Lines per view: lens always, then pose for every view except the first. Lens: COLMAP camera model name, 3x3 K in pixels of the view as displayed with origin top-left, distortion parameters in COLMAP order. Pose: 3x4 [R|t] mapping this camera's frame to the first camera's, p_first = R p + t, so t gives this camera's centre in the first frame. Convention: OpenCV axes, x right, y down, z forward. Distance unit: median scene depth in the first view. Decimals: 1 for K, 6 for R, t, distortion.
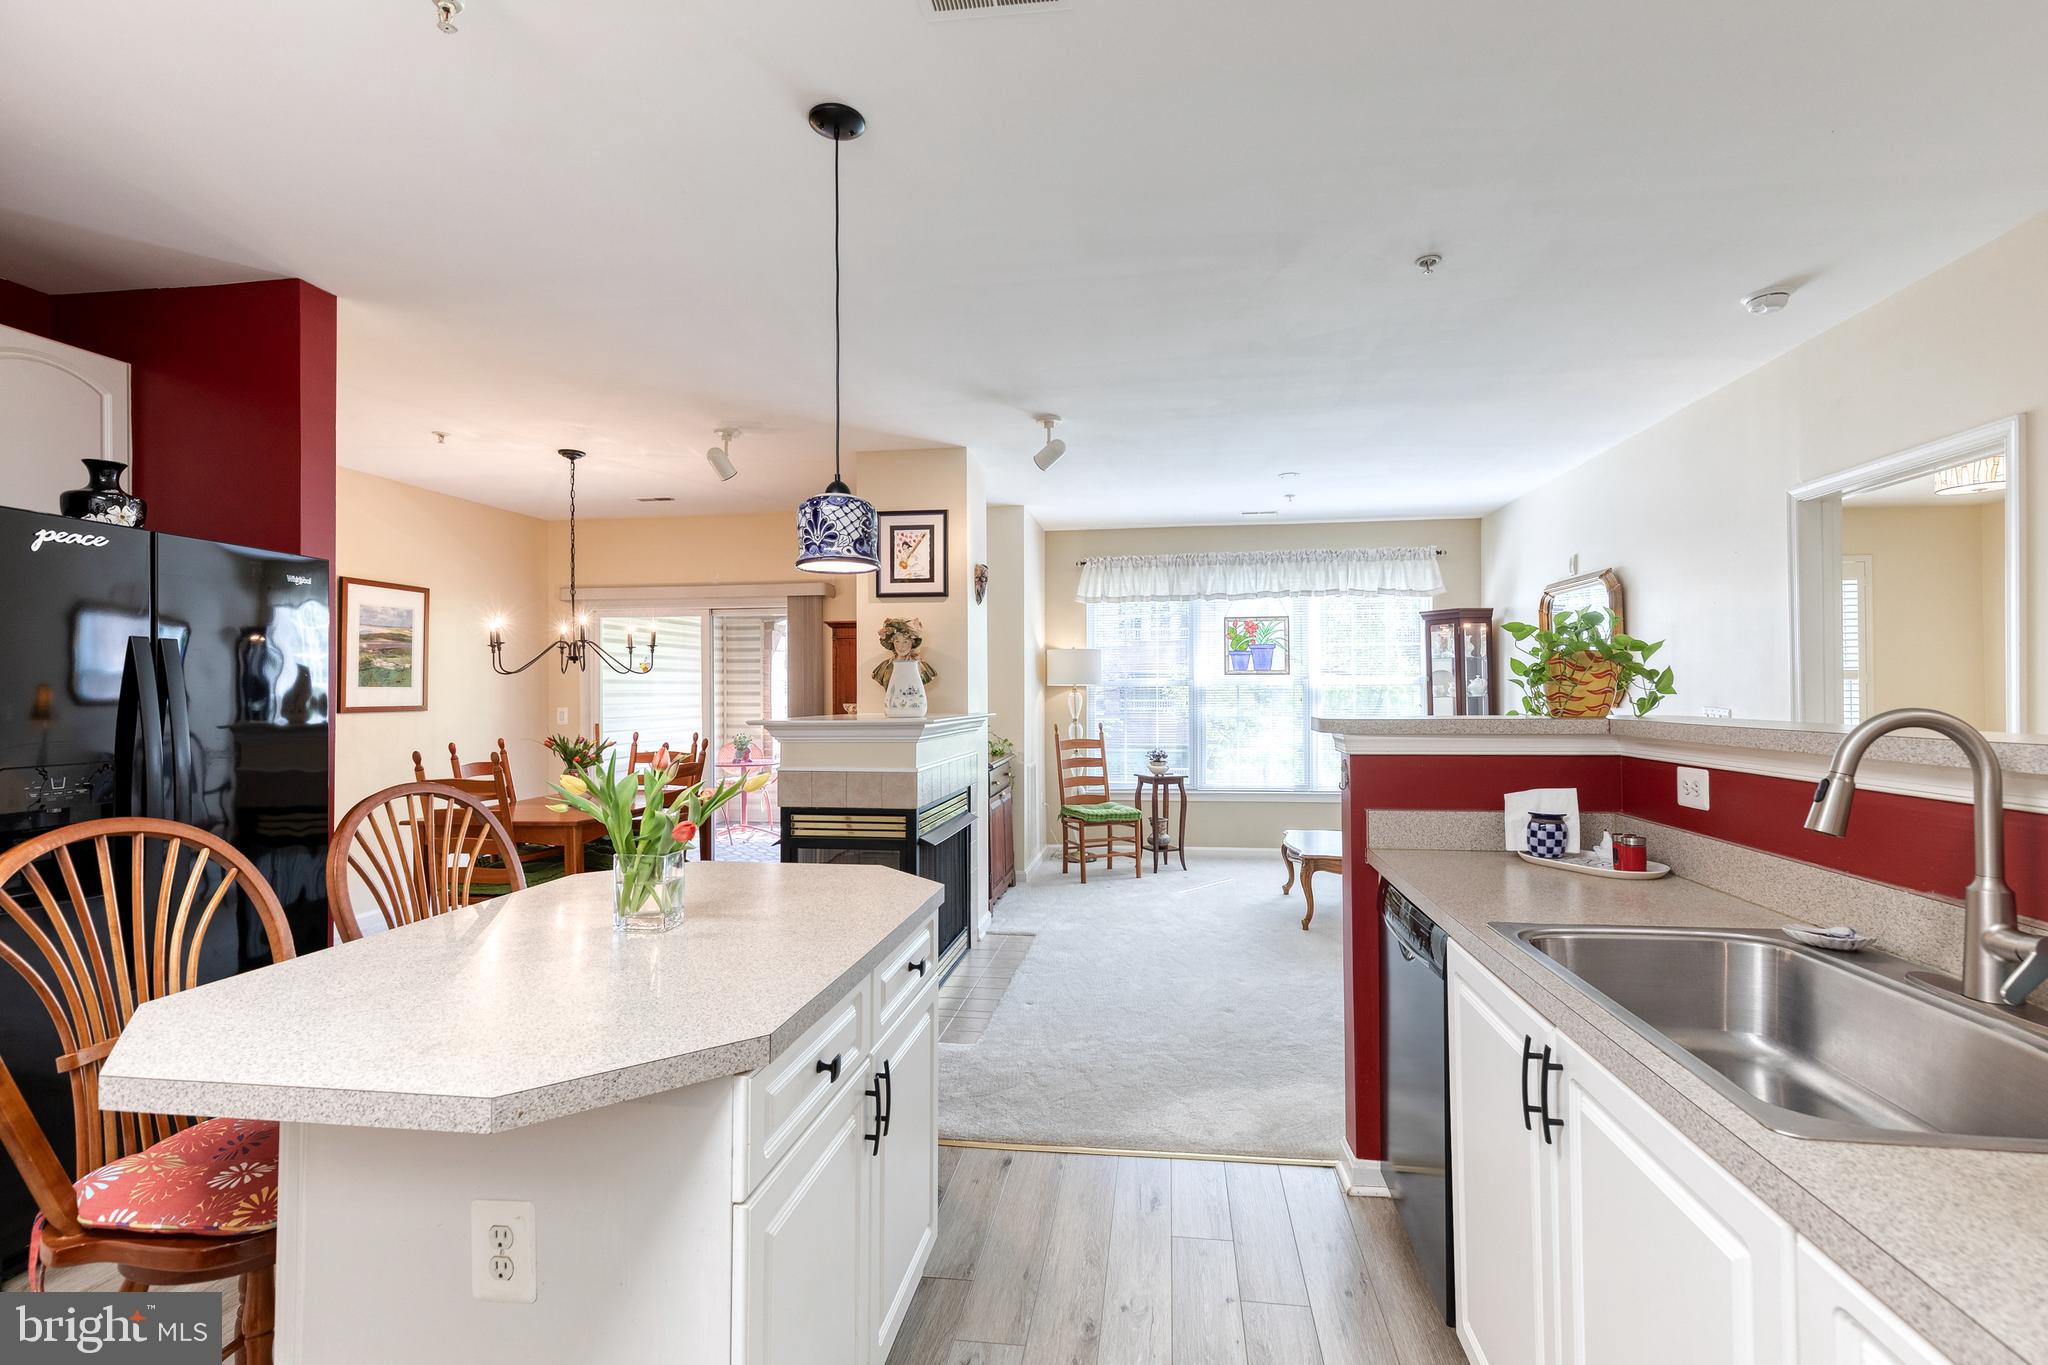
lens RADIAL K [[922.9, 0, 1043.9], [0, 922.9, 687.2], [0, 0, 1]] dist [0.004961, -0.000921]
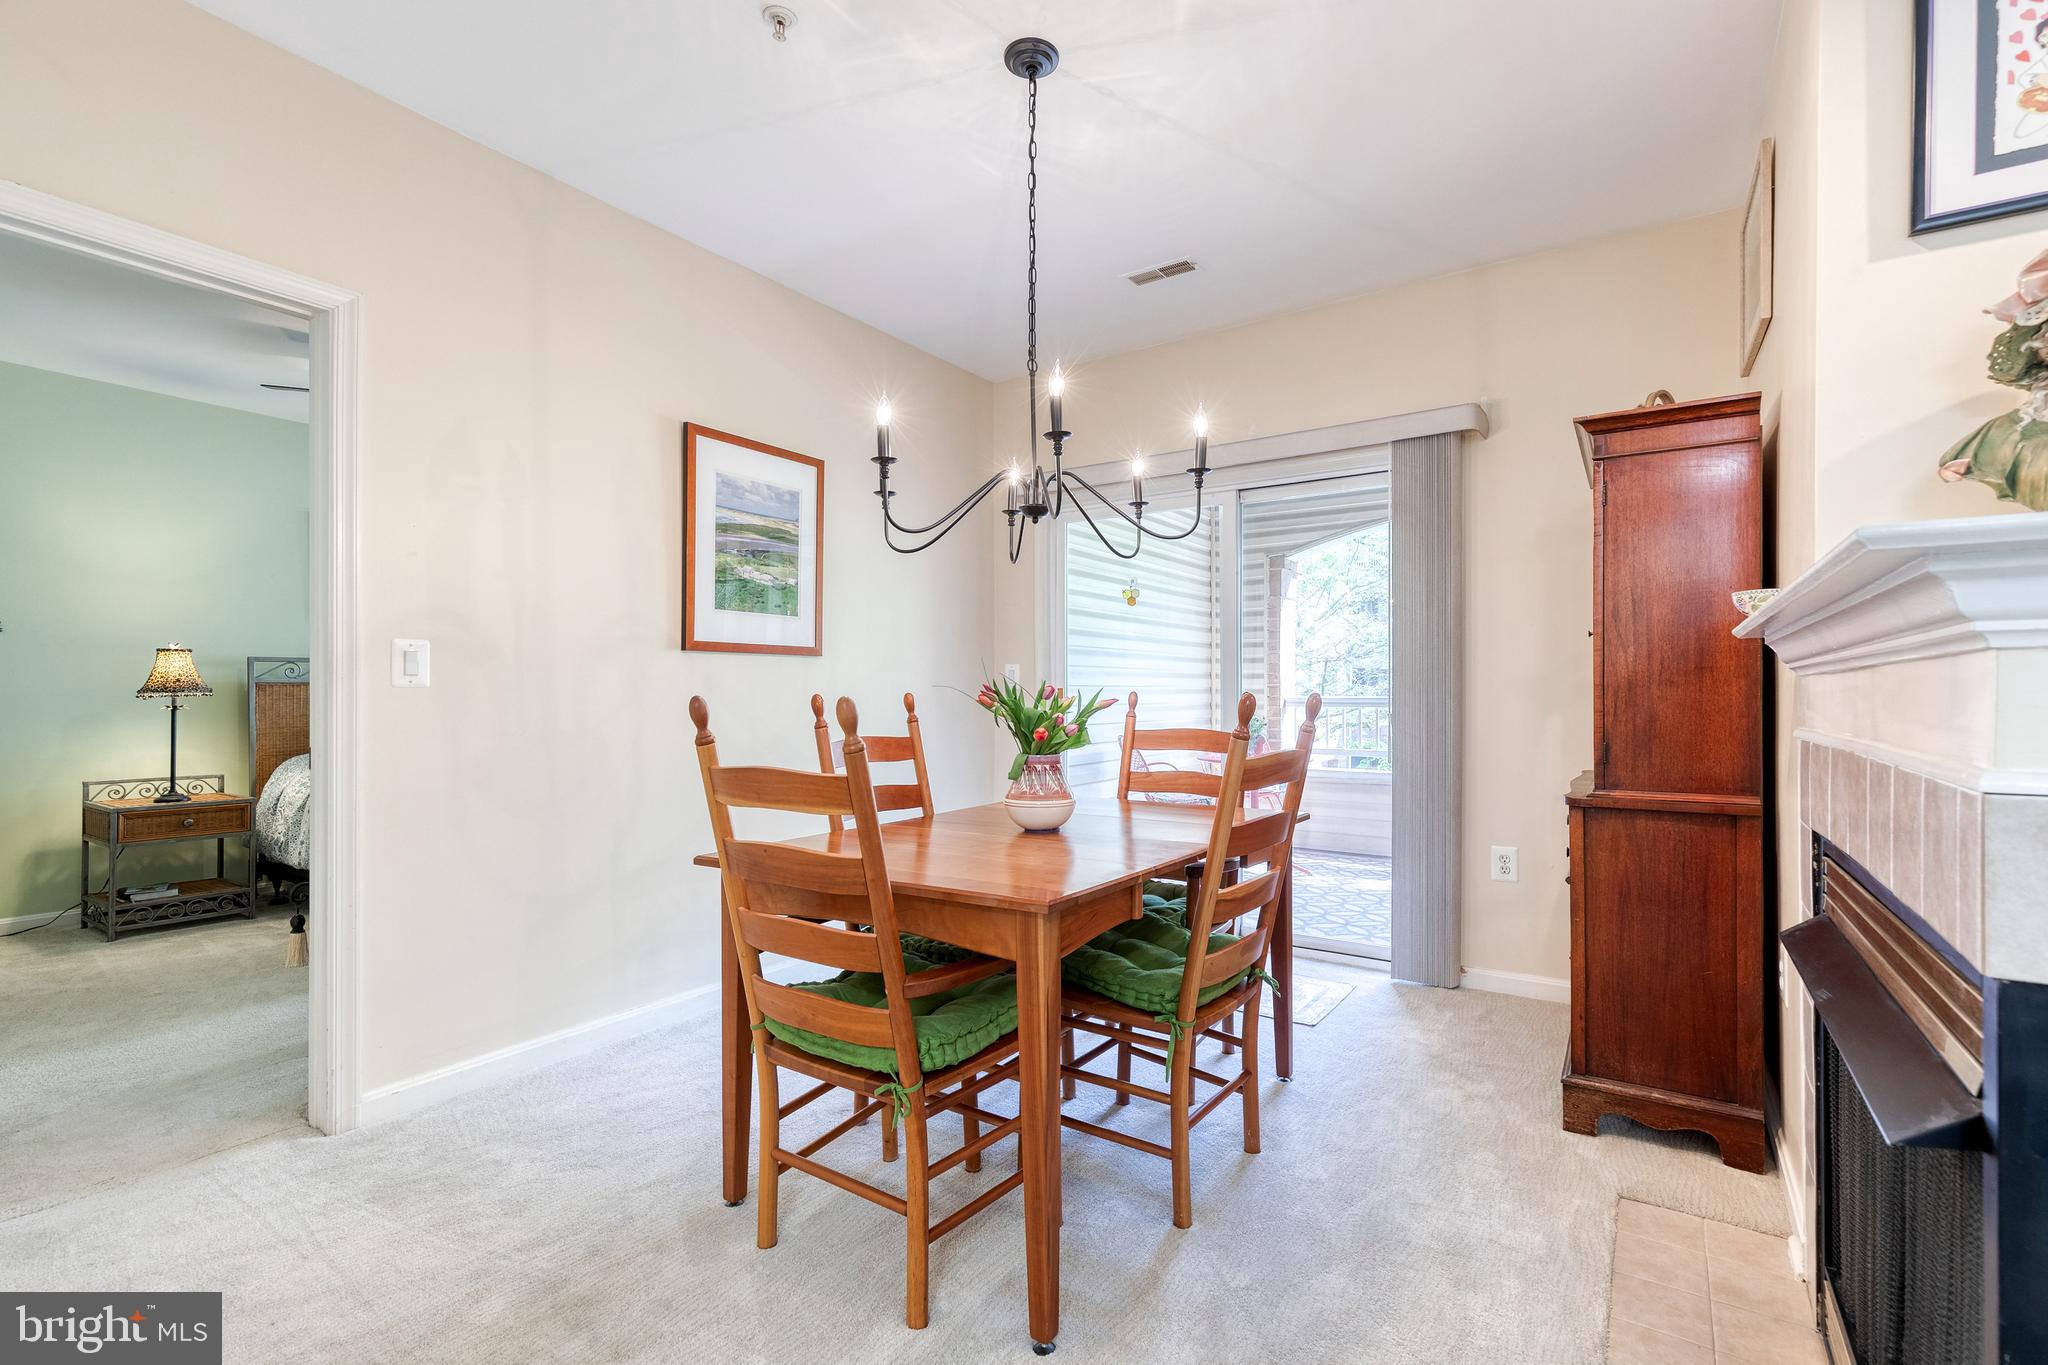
lens RADIAL K [[920.2, 0, 1046.8], [0, 920.2, 694.2], [0, 0, 1]] dist [0.006579, -0.001093]
pose [[0.903450, 0.004184, -0.428672, -0.261922], [-0.001248, 0.999974, 0.007128, 0.046918], [0.428691, -0.005905, 0.903432, 0.503307]]
